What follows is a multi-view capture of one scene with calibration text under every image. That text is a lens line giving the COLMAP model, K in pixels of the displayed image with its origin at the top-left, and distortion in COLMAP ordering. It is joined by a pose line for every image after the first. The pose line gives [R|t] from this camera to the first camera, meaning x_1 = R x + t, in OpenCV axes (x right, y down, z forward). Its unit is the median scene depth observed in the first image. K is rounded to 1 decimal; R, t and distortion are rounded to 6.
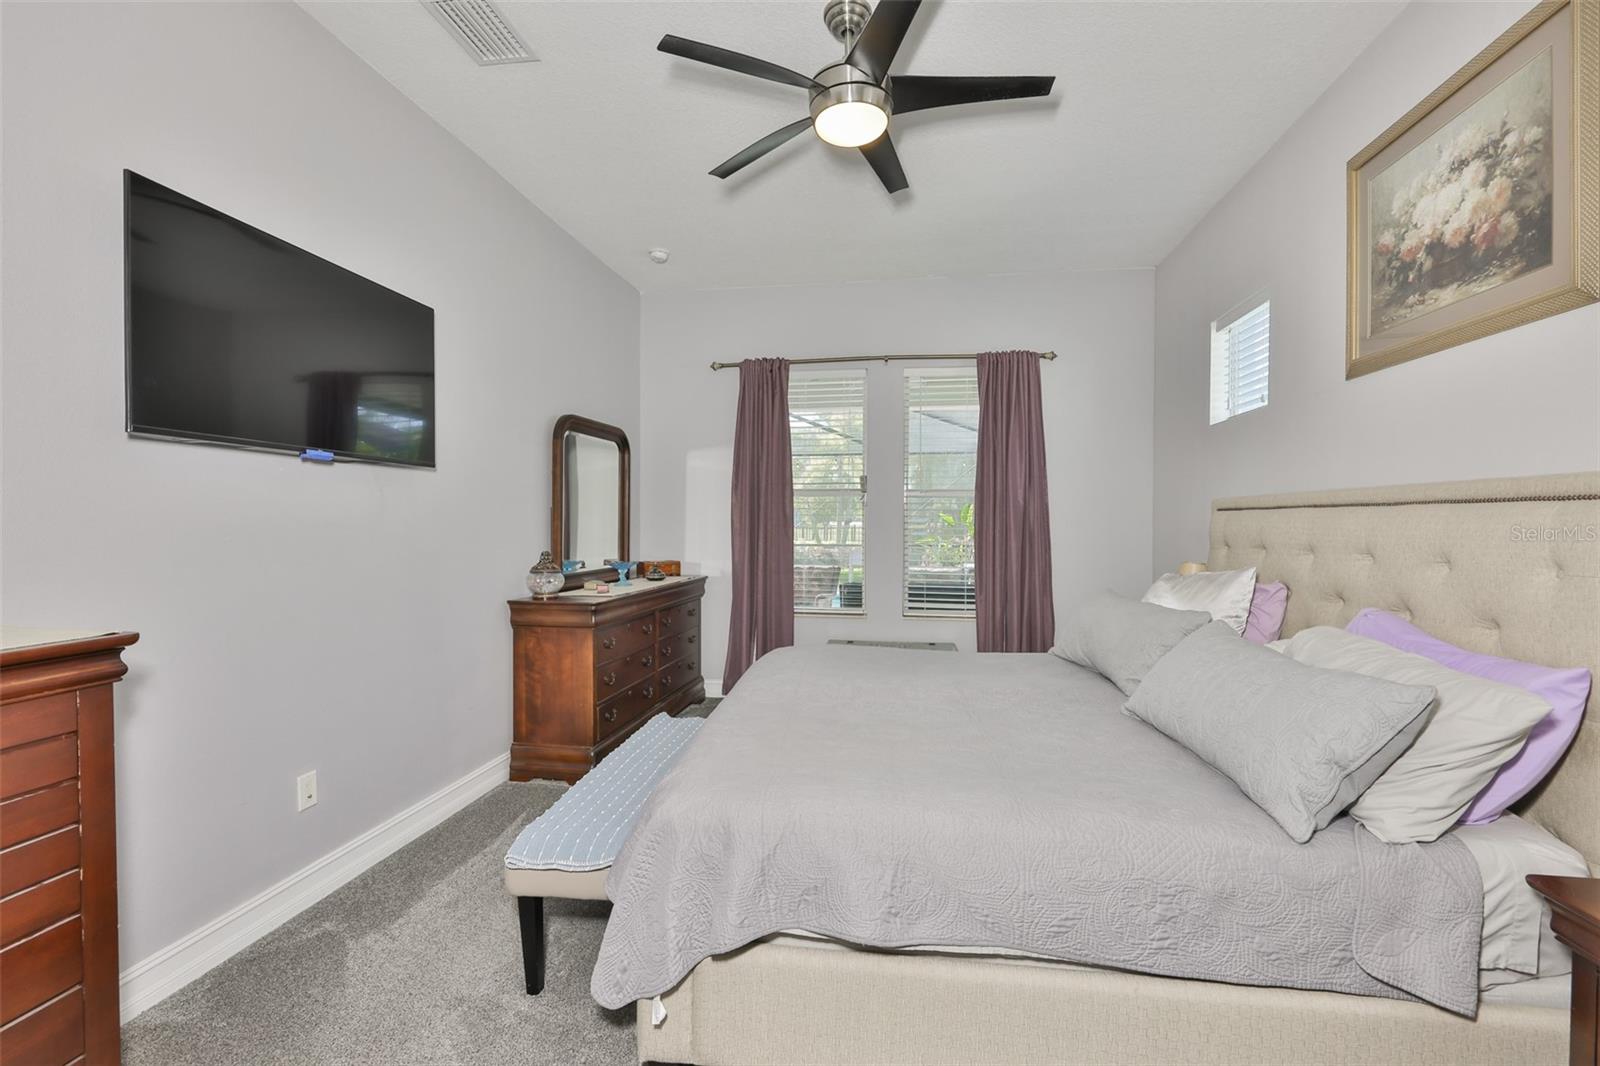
lens RADIAL K [[682.0, 0, 800.0], [0, 682.0, 533.0], [0, 0, 1]] dist [-0.002732, -0.000028]
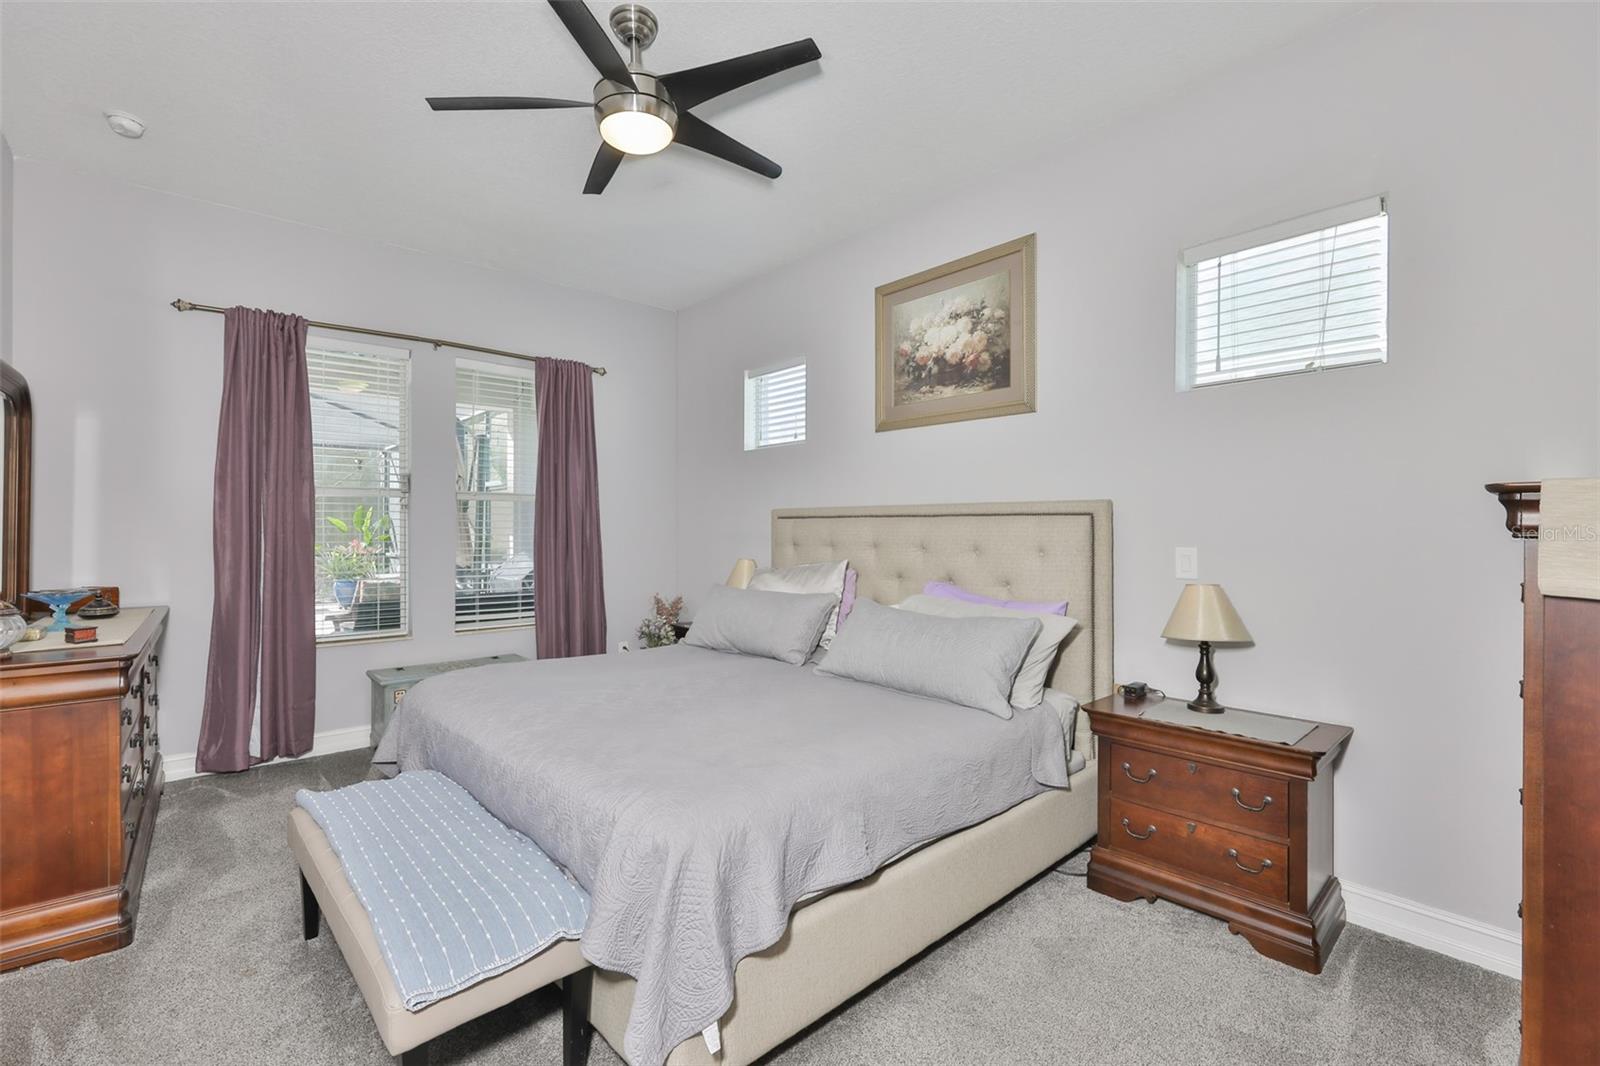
lens RADIAL K [[673.0, 0, 800.5], [0, 673.0, 528.4], [0, 0, 1]] dist [0.000601, 0.000106]
pose [[0.669790, -0.002734, 0.742545, -0.493539], [0.013270, 0.999878, -0.008289, -0.003165], [-0.742432, 0.015406, 0.669744, 0.157865]]
